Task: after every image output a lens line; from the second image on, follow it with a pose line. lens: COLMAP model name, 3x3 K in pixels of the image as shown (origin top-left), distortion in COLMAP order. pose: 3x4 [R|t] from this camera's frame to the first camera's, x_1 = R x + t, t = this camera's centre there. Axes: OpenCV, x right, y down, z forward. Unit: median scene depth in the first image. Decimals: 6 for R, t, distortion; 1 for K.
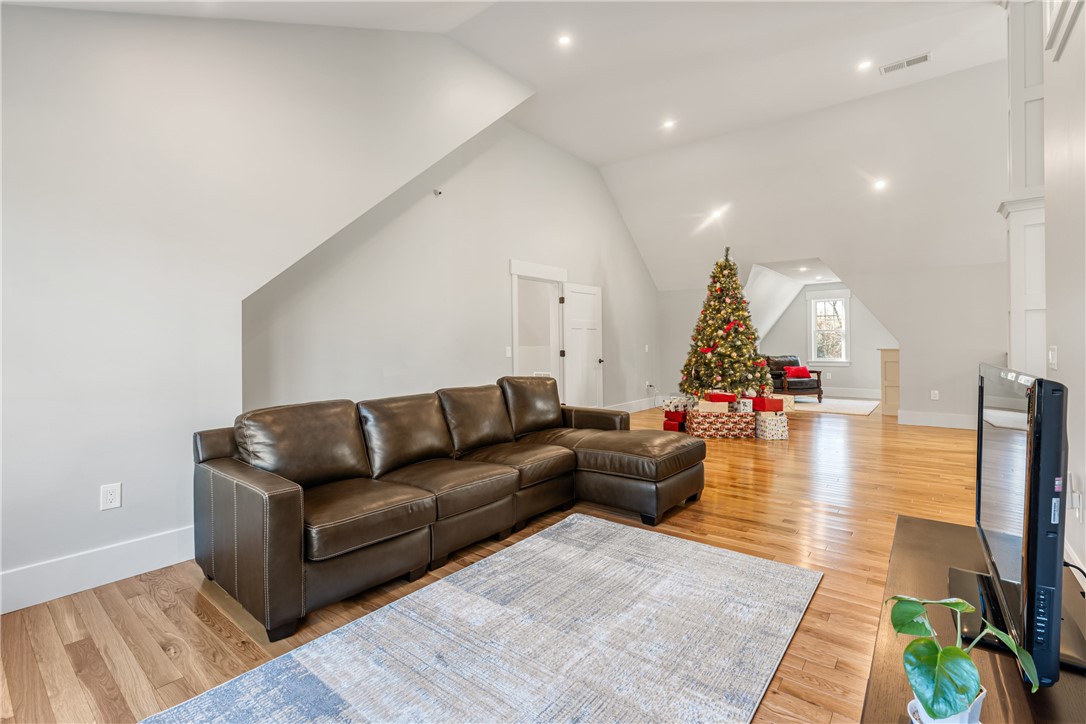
lens RADIAL K [[489.4, 0, 541.9], [0, 489.4, 360.8], [0, 0, 1]] dist [-0.002472, 0.000895]
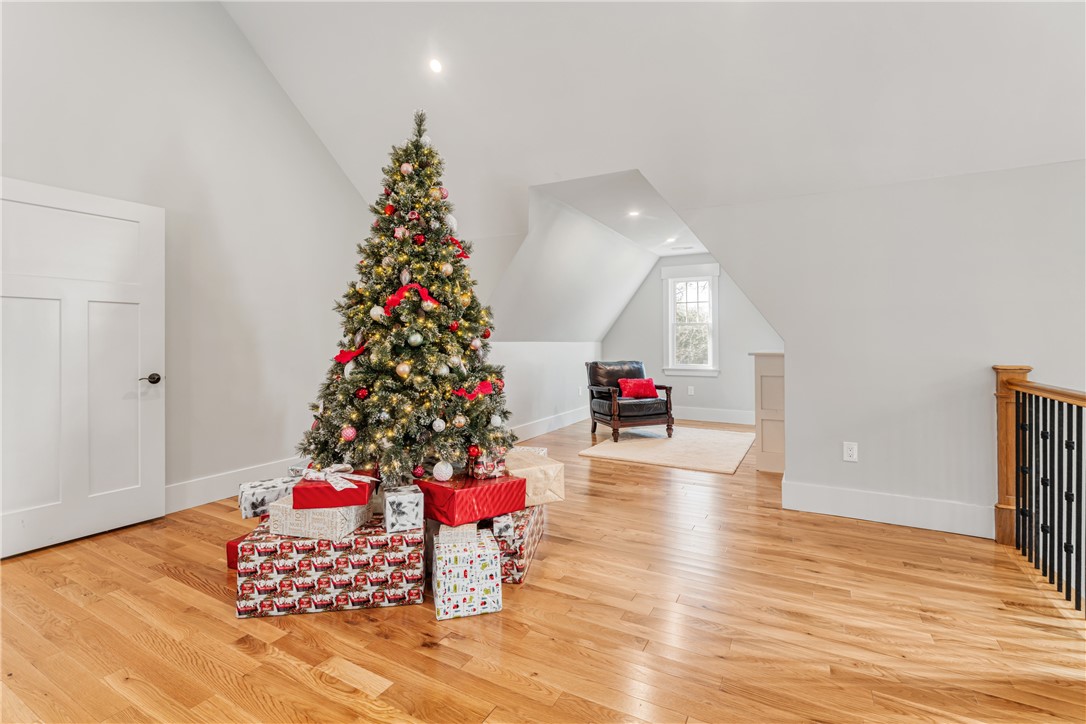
lens RADIAL K [[489.4, 0, 542.7], [0, 489.4, 354.4], [0, 0, 1]] dist [-0.002472, 0.000895]
pose [[0.984920, 0.005400, 0.172927, 0.412208], [-0.004073, 0.999959, -0.008026, -0.020380], [-0.172963, 0.007201, 0.984902, 0.565059]]
